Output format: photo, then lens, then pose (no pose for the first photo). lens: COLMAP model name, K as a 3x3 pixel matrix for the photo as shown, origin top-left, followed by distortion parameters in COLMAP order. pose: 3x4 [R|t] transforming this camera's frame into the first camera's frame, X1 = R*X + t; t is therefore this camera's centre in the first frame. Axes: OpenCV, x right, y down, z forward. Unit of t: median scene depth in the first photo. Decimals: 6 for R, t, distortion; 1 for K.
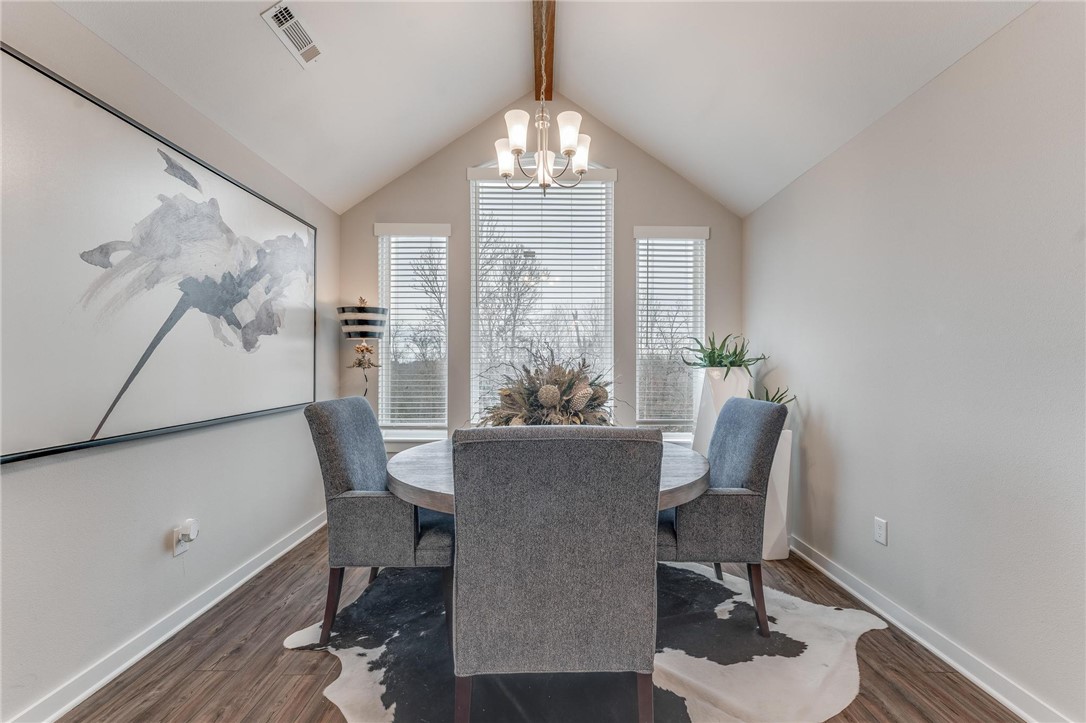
lens RADIAL K [[430.8, 0, 541.1], [0, 430.8, 368.7], [0, 0, 1]] dist [0.001947, -0.000965]
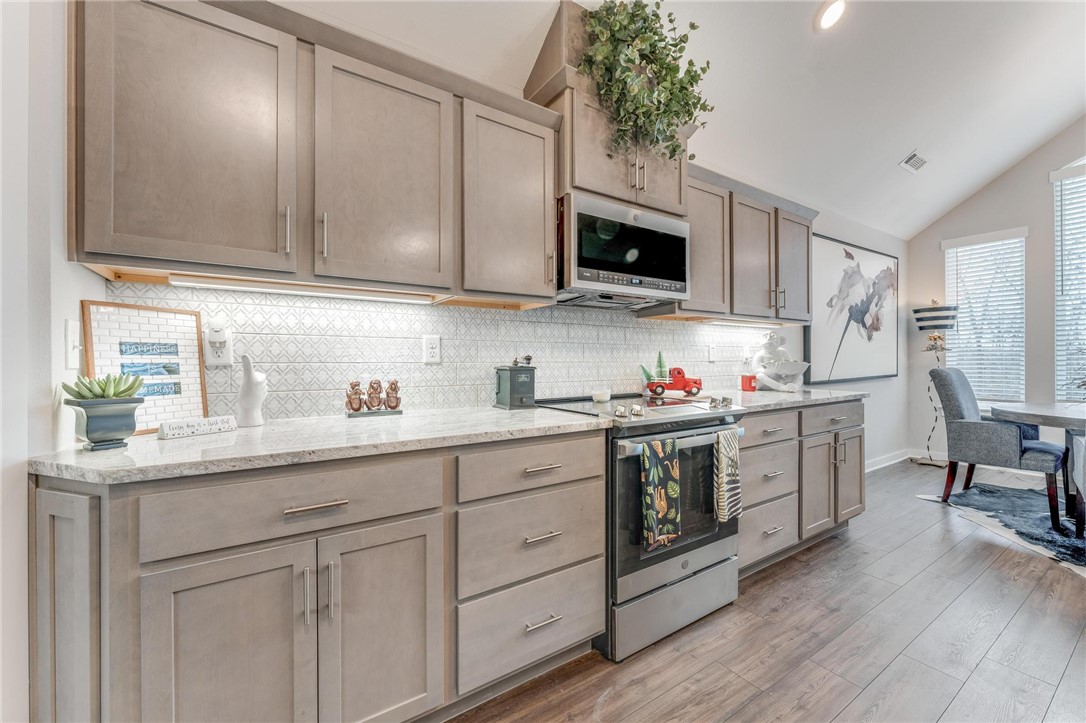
lens RADIAL K [[430.8, 0, 545.8], [0, 430.8, 360.2], [0, 0, 1]] dist [0.001947, -0.000965]
pose [[0.550019, -0.005402, -0.835135, 0.061573], [0.000403, 0.999981, -0.006204, 0.043579], [0.835152, 0.003076, 0.550010, -1.022577]]
